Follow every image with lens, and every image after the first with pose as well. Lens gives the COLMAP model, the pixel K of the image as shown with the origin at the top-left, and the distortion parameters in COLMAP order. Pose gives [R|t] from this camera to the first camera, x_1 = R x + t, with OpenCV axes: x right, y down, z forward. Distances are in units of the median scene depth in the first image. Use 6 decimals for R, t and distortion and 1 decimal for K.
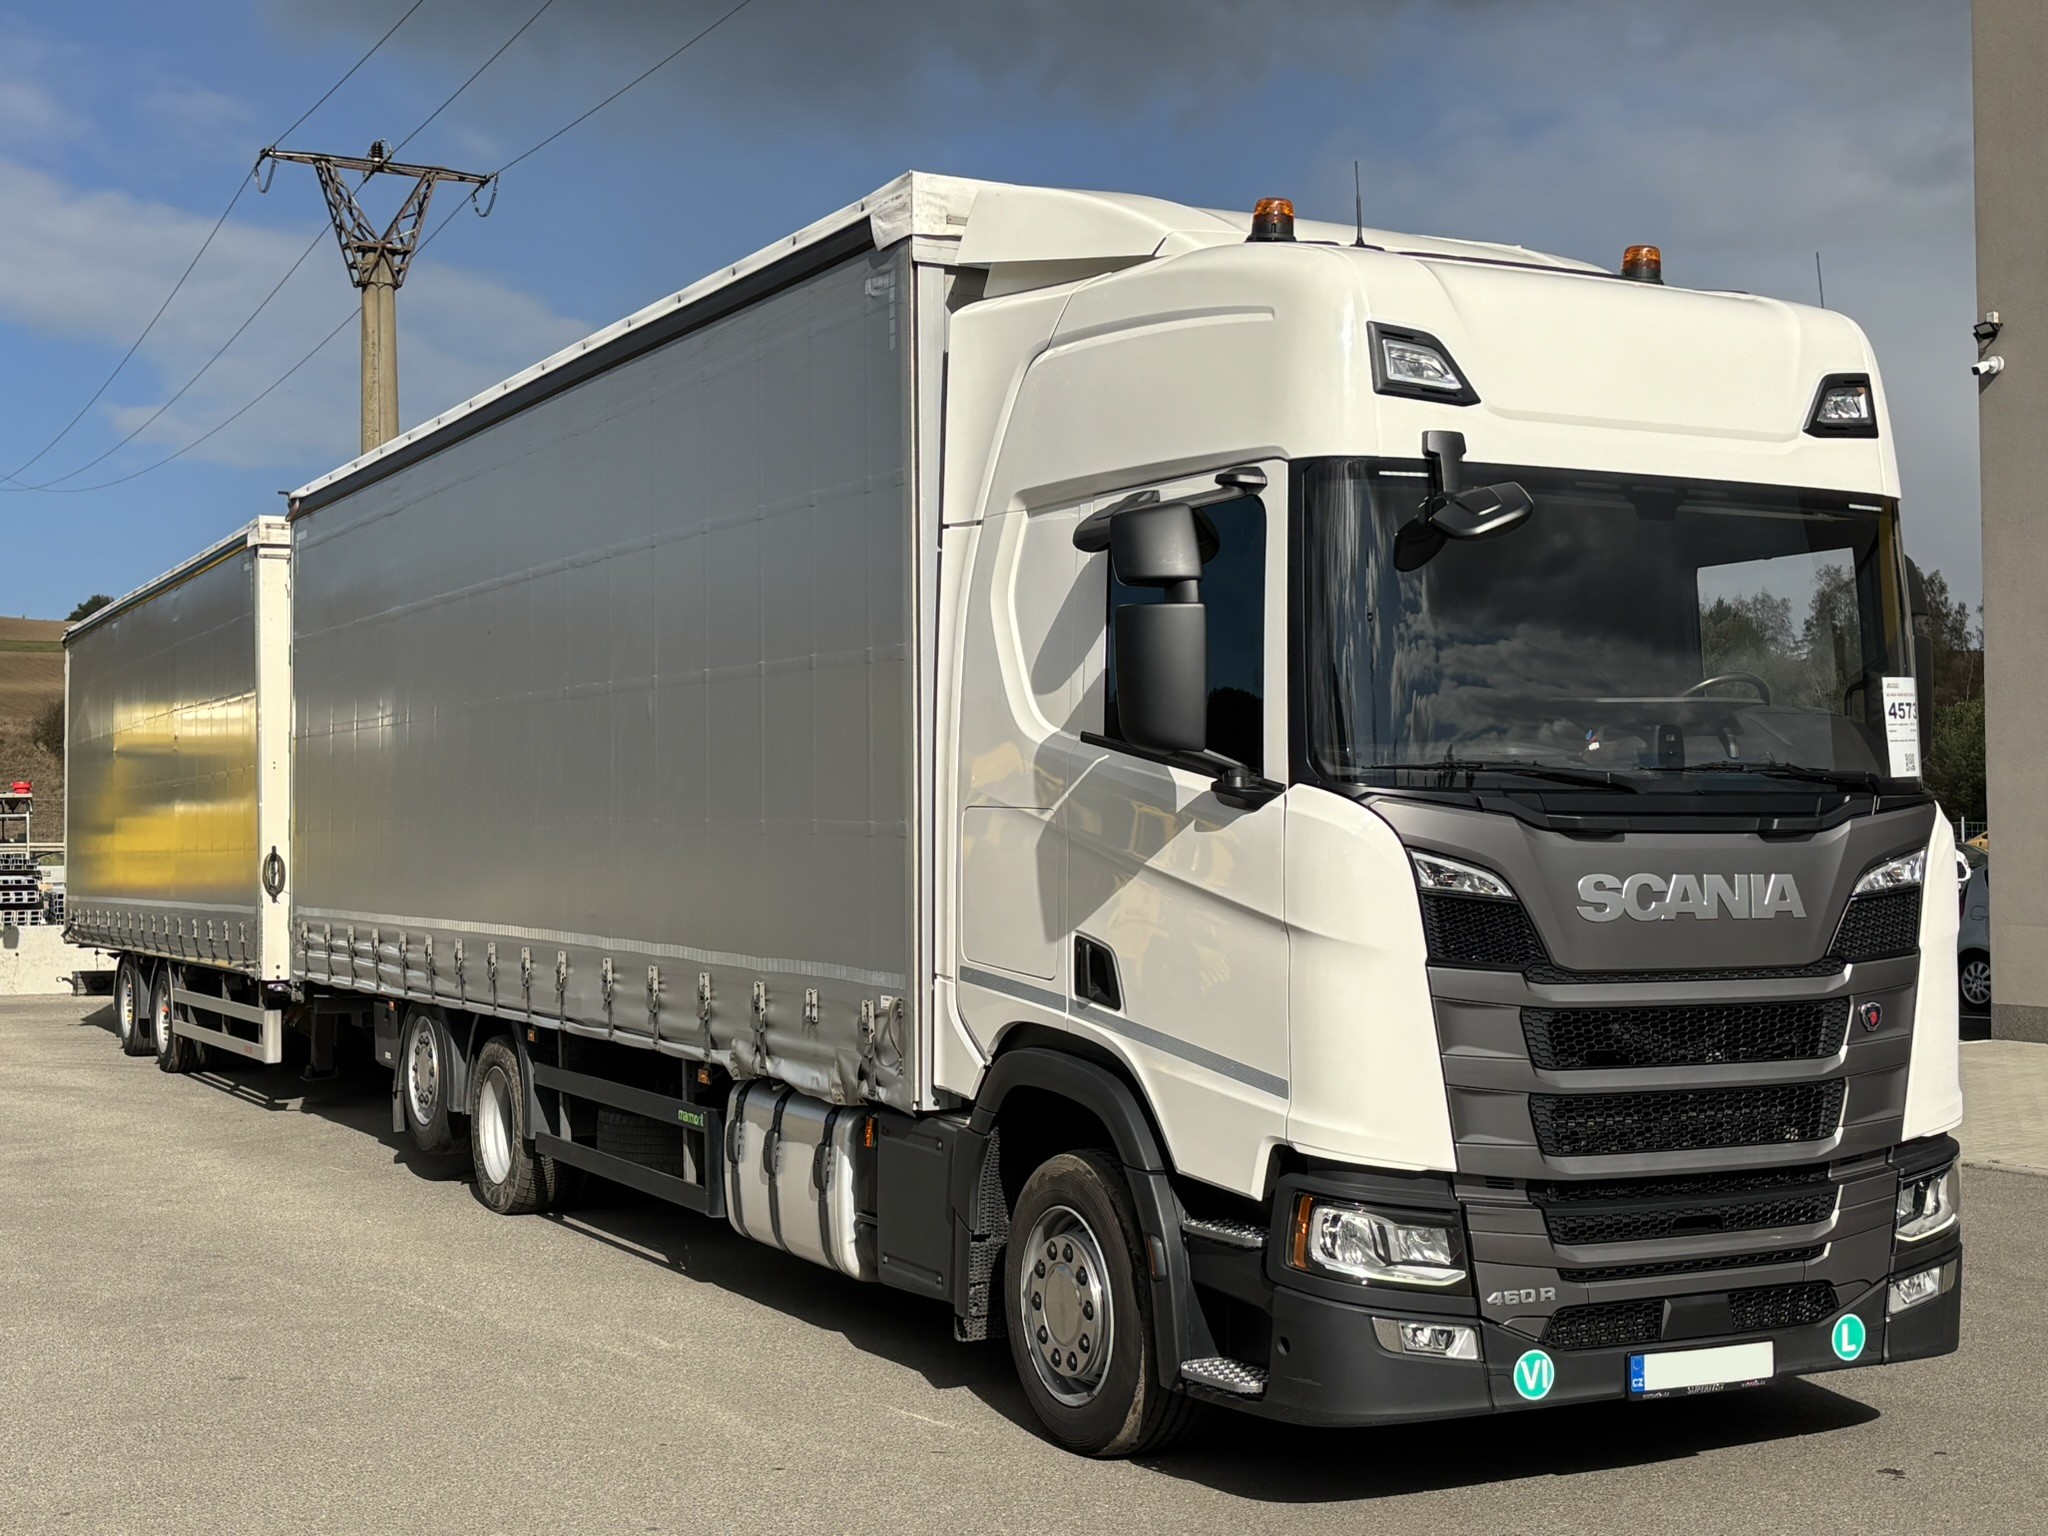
lens RADIAL K [[2690.9, 0, 1007.0], [0, 2690.9, 777.0], [0, 0, 1]] dist [0.084173, 0.000000]
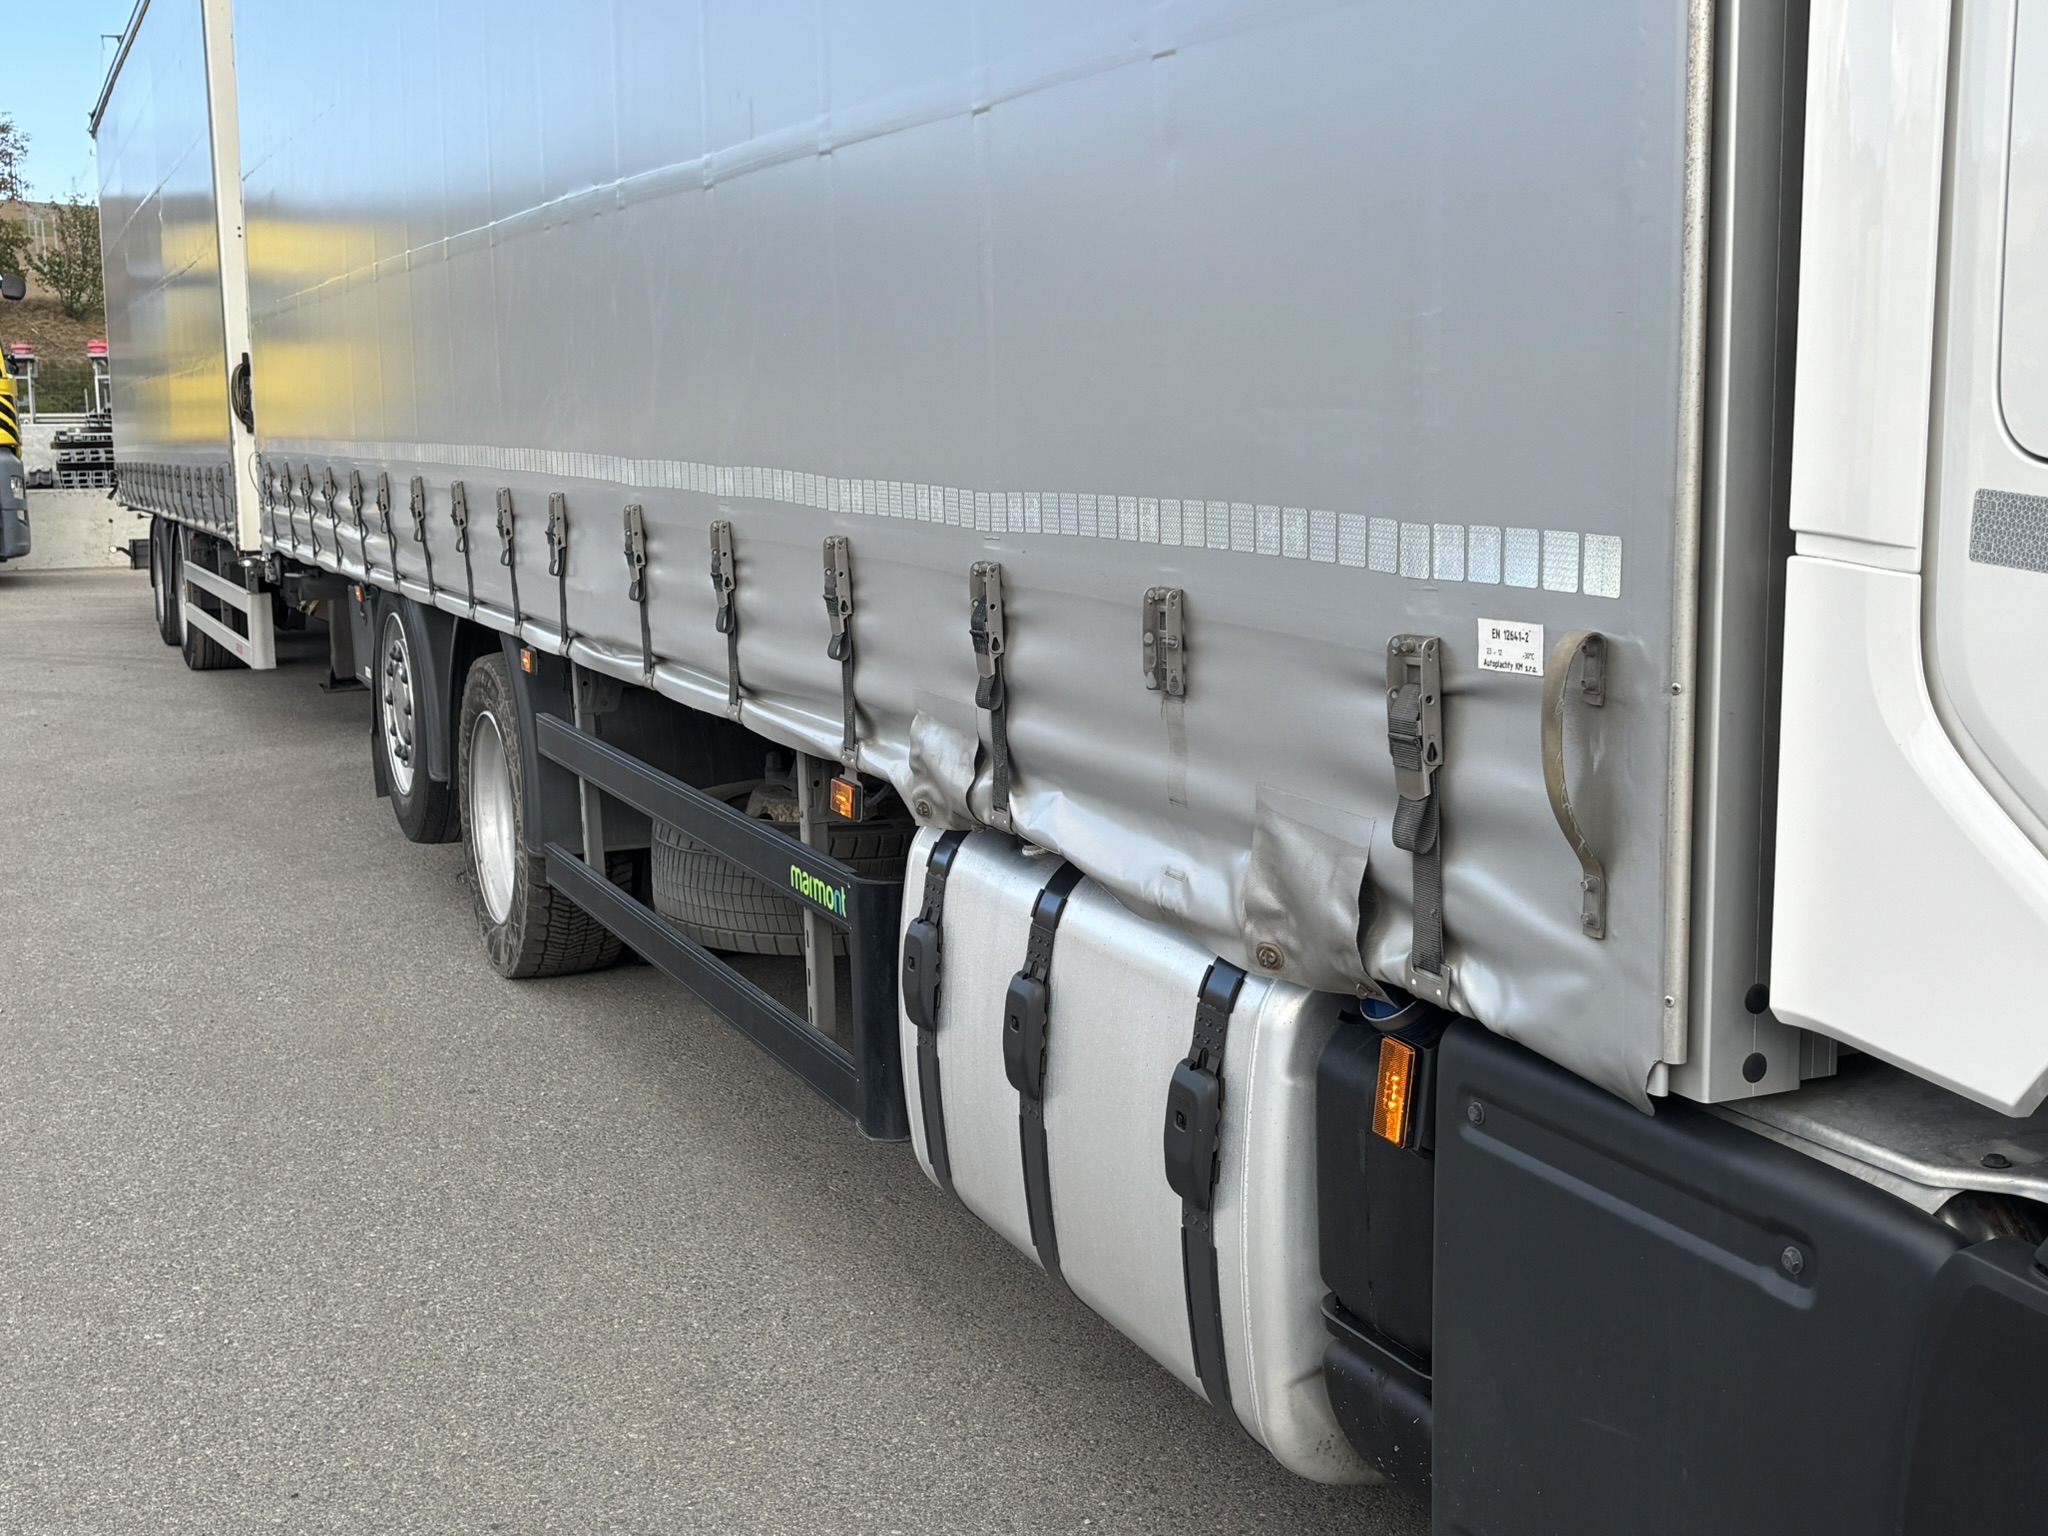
lens RADIAL K [[2398.7, 0, 1023.0], [0, 2398.7, 769.0], [0, 0, 1]] dist [-0.109771, 0.000000]
pose [[0.998260, -0.004458, -0.058800, -0.065506], [0.014464, 0.985186, 0.170879, 0.047000], [0.057167, -0.171432, 0.983536, 0.655822]]
